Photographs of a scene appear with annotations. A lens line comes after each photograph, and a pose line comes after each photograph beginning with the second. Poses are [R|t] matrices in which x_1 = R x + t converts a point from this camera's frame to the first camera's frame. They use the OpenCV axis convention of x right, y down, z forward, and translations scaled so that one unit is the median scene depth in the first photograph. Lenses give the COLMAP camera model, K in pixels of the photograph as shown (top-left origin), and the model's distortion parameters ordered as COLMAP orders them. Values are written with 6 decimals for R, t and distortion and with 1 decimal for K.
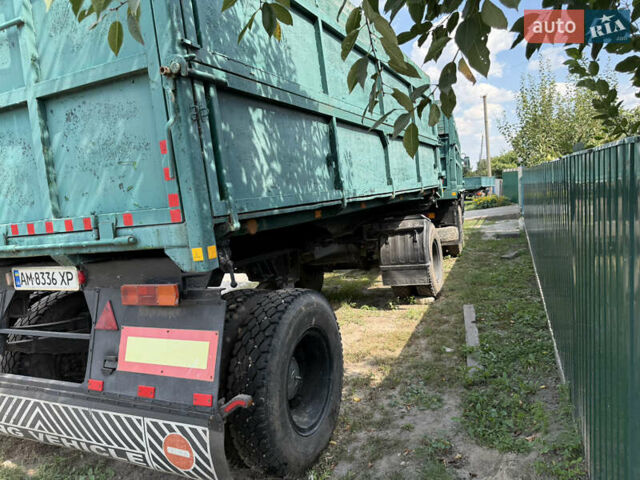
lens RADIAL K [[453.7, 0, 319.0], [0, 453.7, 241.2], [0, 0, 1]] dist [0.019238, -0.017412]
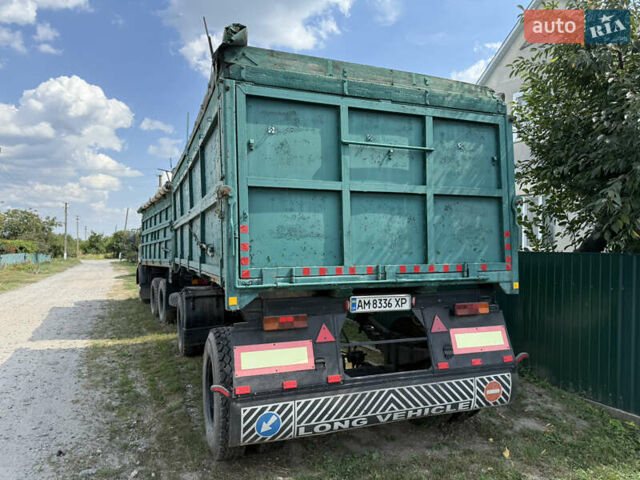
lens RADIAL K [[453.7, 0, 322.5], [0, 453.7, 238.9], [0, 0, 1]] dist [0.019238, -0.017412]
pose [[0.681019, 0.115140, 0.723156, -2.160472], [0.006121, 0.986631, -0.162855, 0.136088], [-0.732240, 0.115334, 0.671210, 0.169467]]
